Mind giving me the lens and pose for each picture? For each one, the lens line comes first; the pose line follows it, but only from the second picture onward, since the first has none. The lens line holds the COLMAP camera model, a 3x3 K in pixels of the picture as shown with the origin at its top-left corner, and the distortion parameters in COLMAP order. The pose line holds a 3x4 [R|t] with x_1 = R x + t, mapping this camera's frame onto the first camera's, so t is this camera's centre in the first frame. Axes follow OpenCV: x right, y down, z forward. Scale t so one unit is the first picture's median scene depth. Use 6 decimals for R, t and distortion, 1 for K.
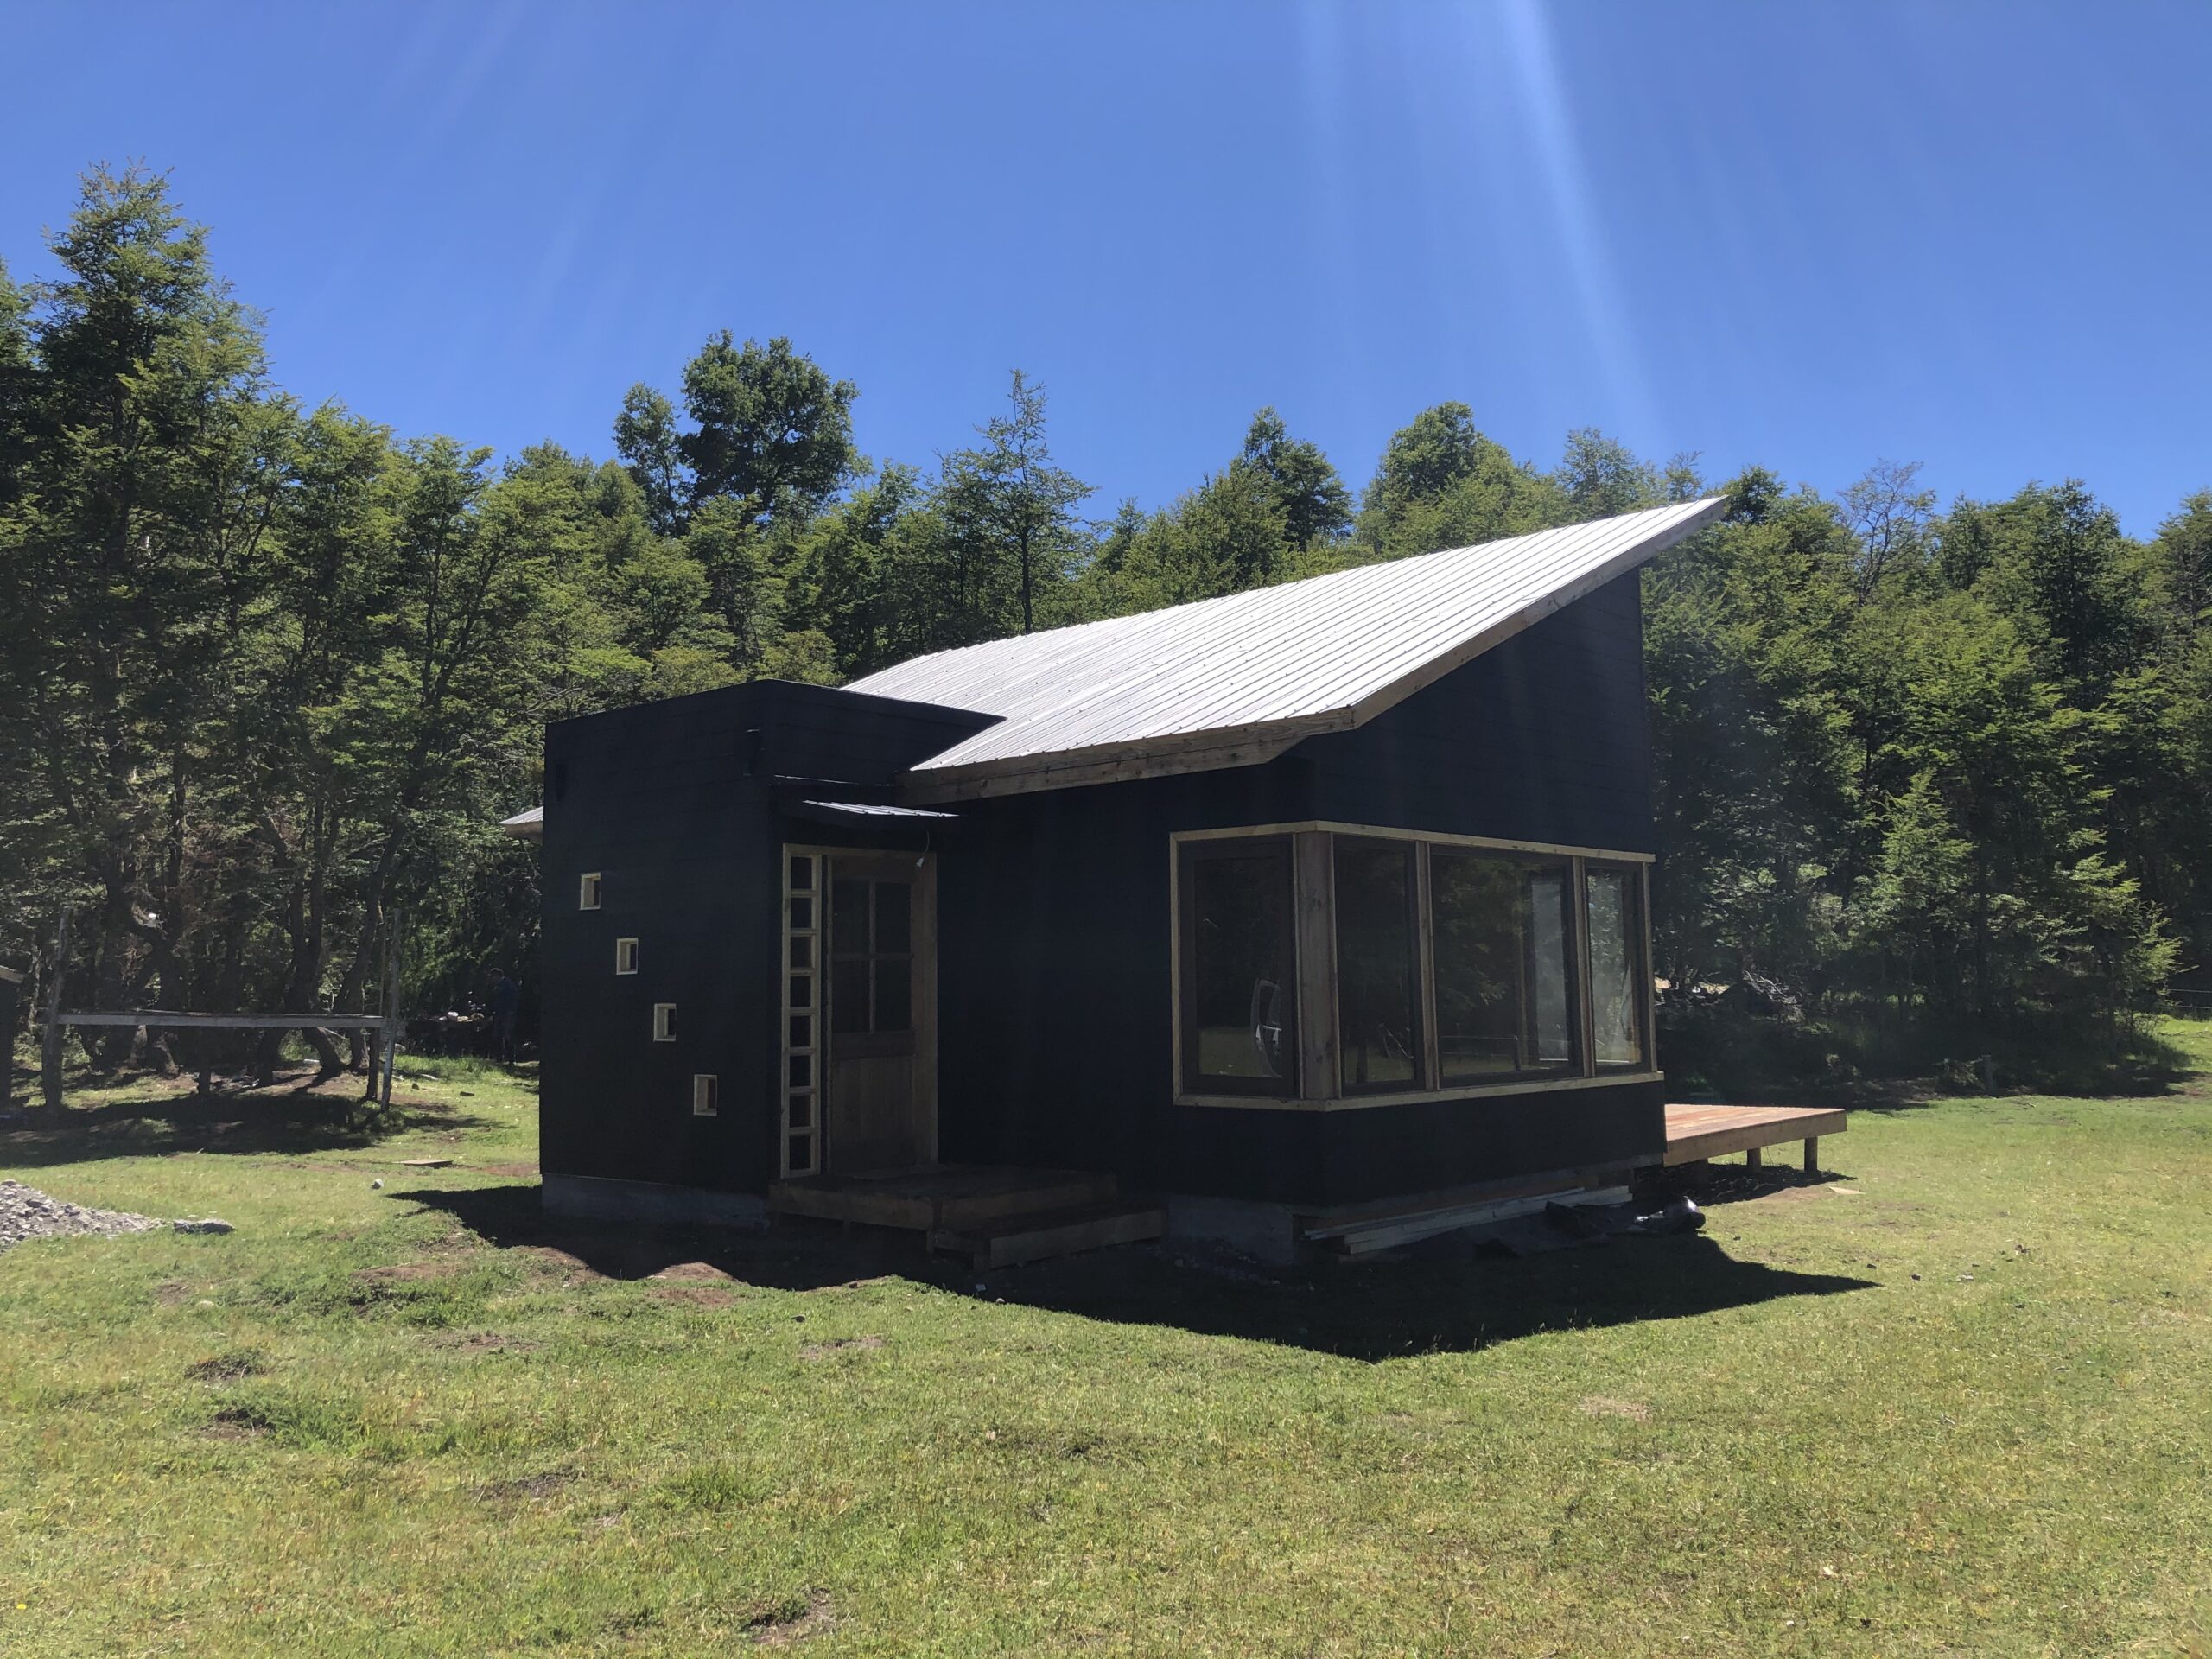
lens RADIAL K [[1807.6, 0, 1088.4], [0, 1807.6, 748.4], [0, 0, 1]] dist [0.063249, -0.001183]
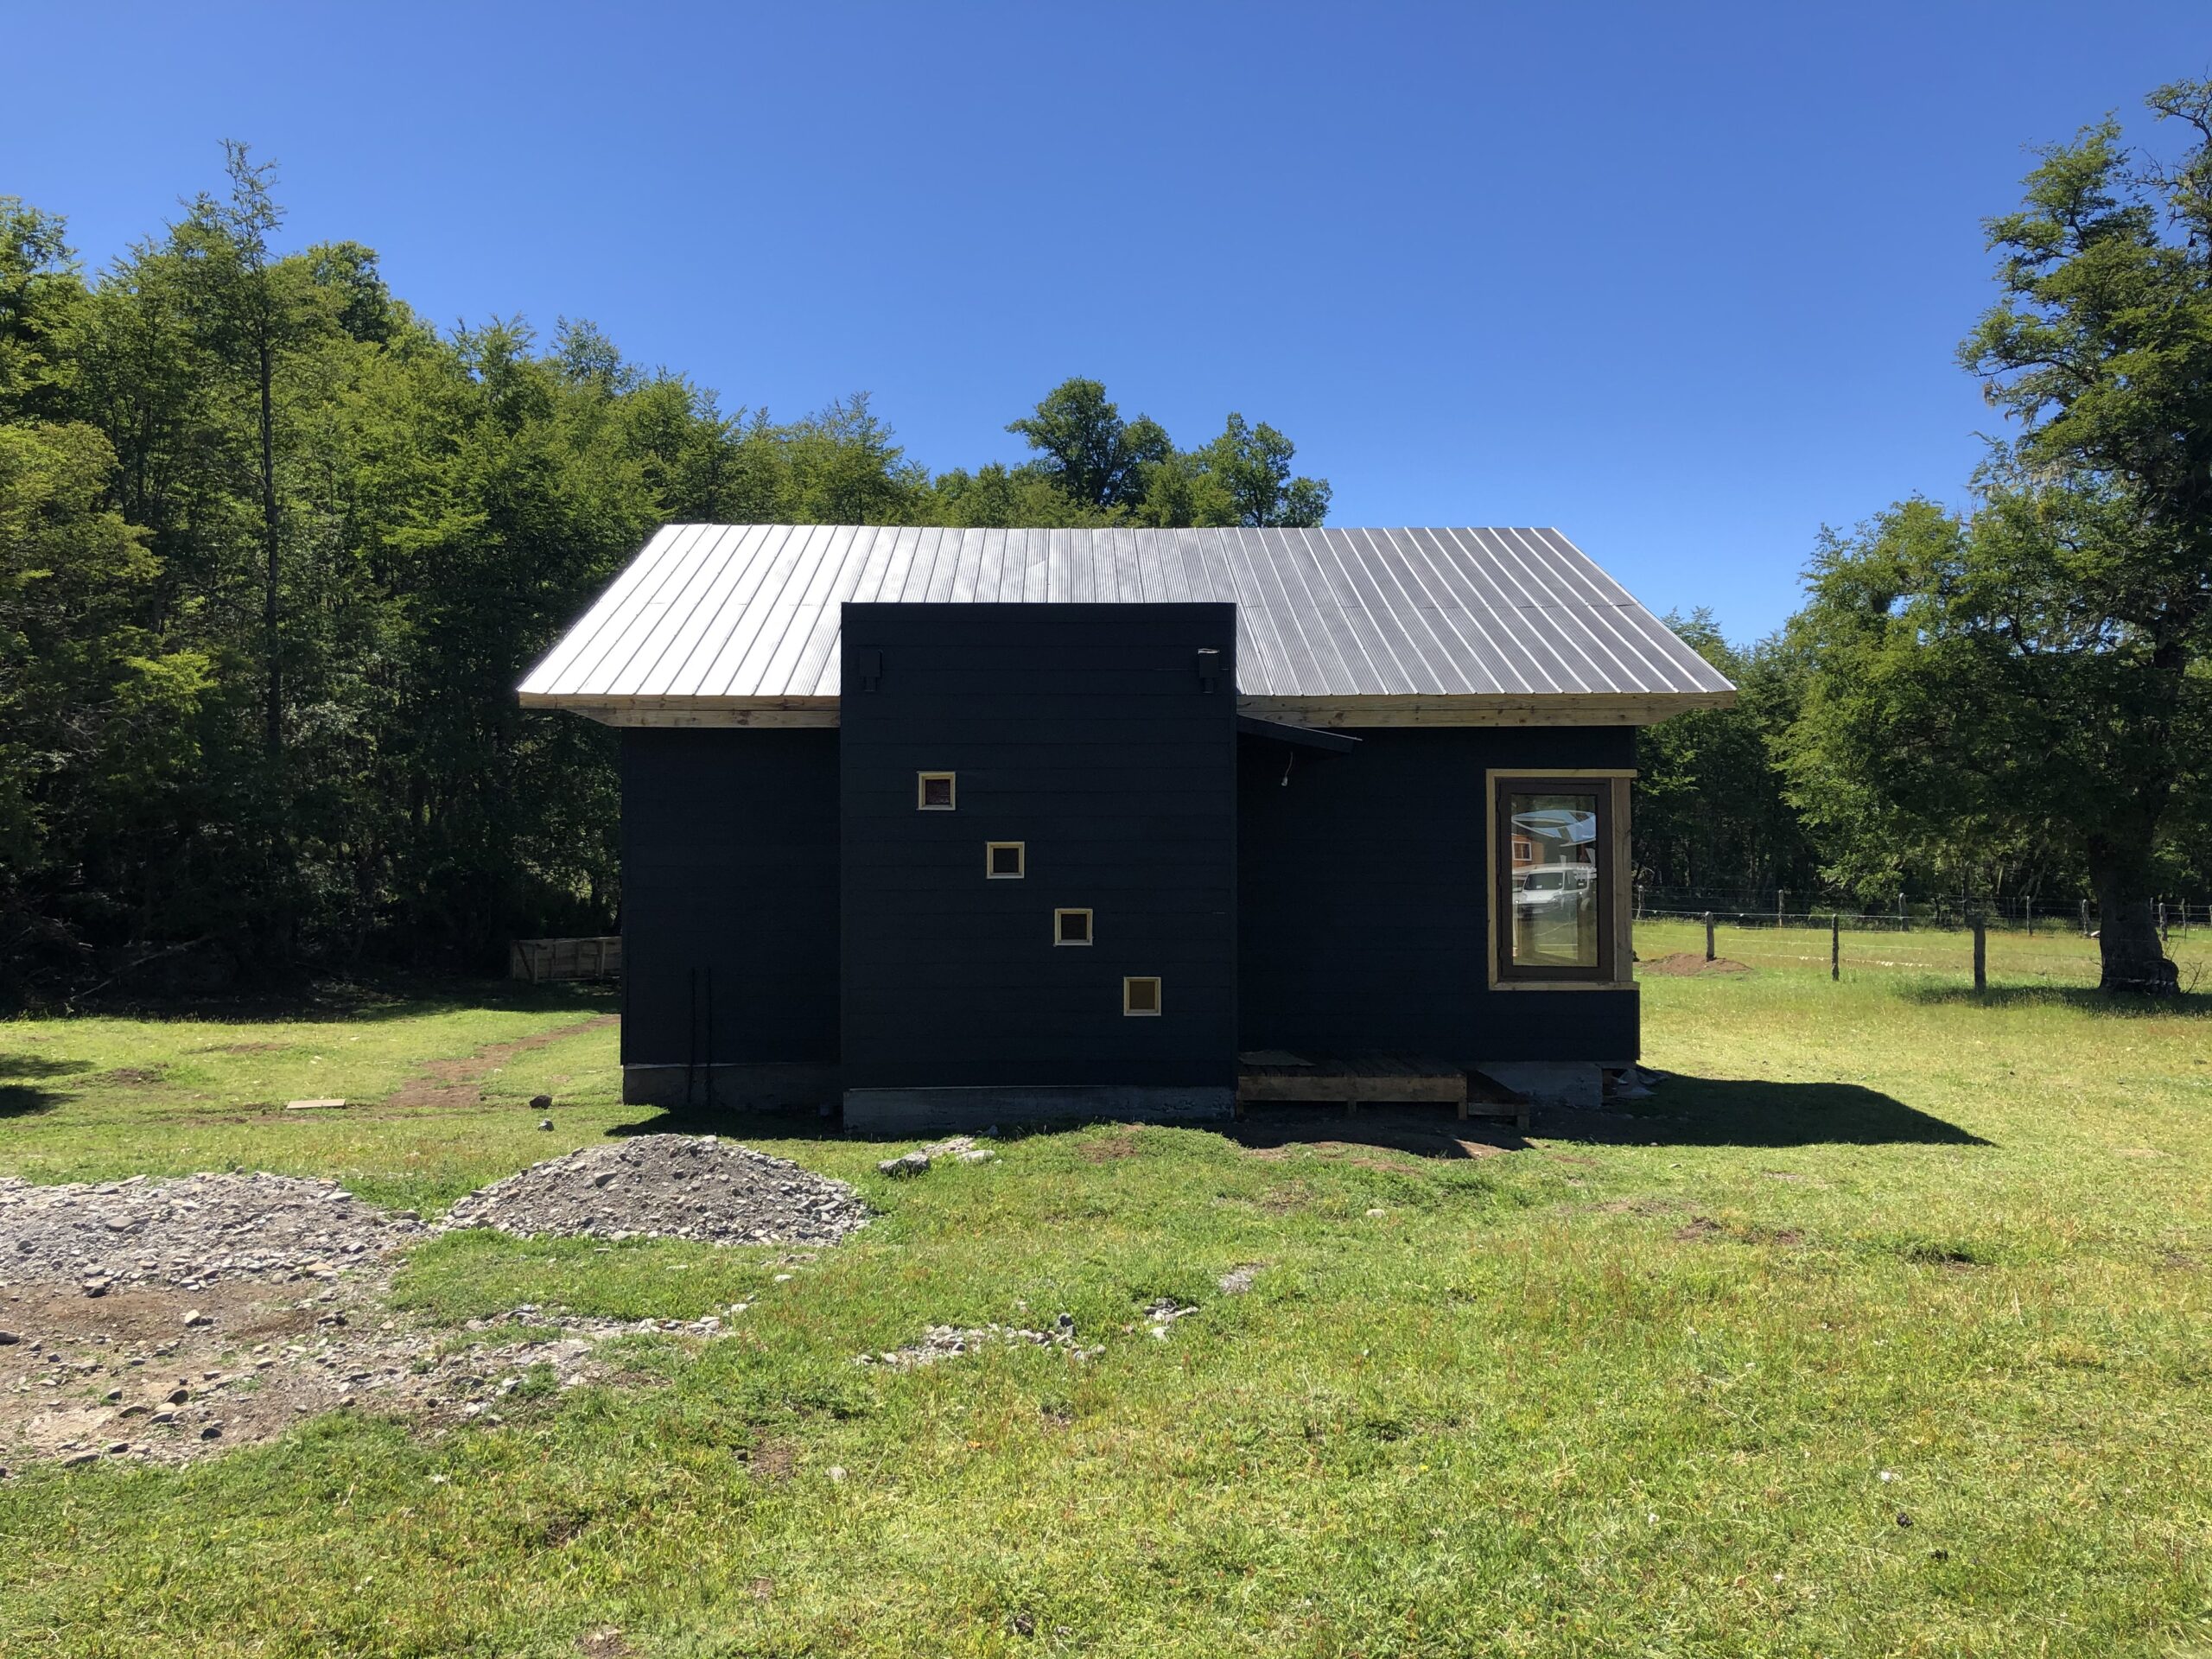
lens RADIAL K [[1807.6, 0, 1088.4], [0, 1807.6, 748.4], [0, 0, 1]] dist [0.063249, -0.001183]
pose [[0.738469, 0.055317, 0.672014, -0.920696], [-0.098675, 0.994766, 0.026547, 0.025683], [-0.667028, -0.085915, 0.740062, 0.267153]]
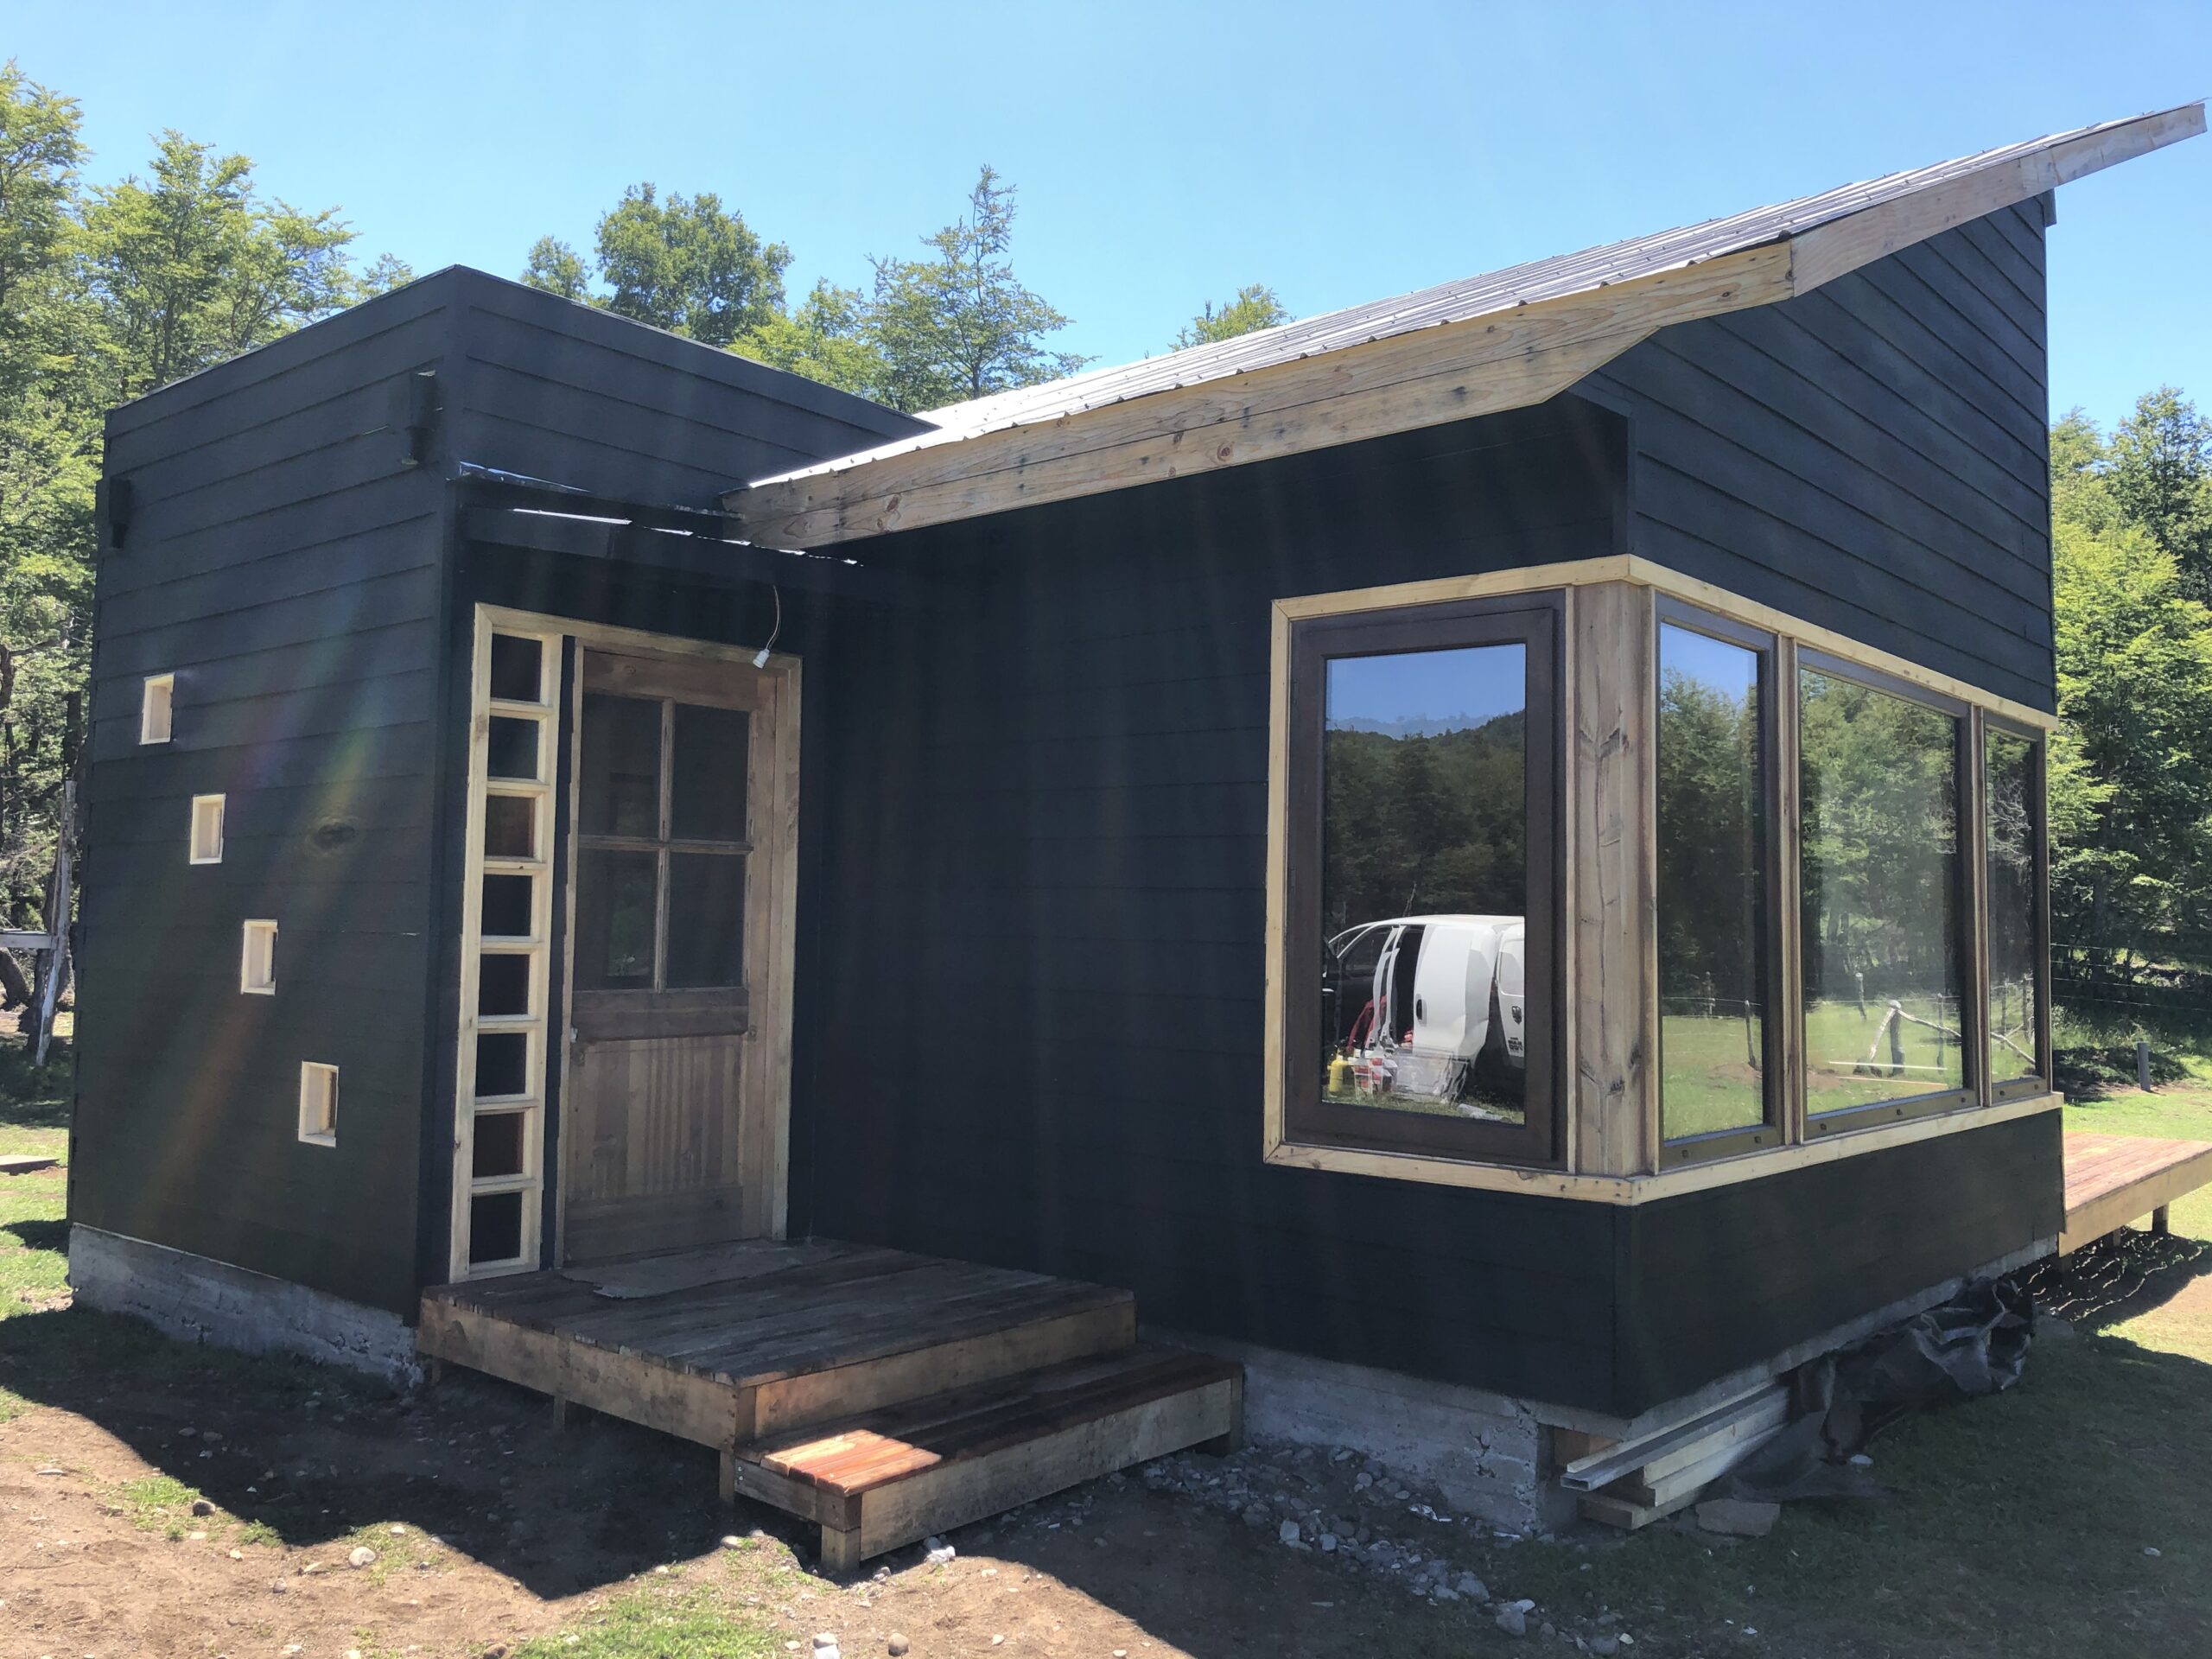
lens RADIAL K [[1839.3, 0, 1094.8], [0, 1839.3, 794.4], [0, 0, 1]] dist [0.005766, 0.001080]
pose [[0.998810, 0.033208, 0.035709, -0.017144], [-0.035184, 0.997799, 0.056214, 0.068606], [-0.033764, -0.057404, 0.997780, 0.485497]]
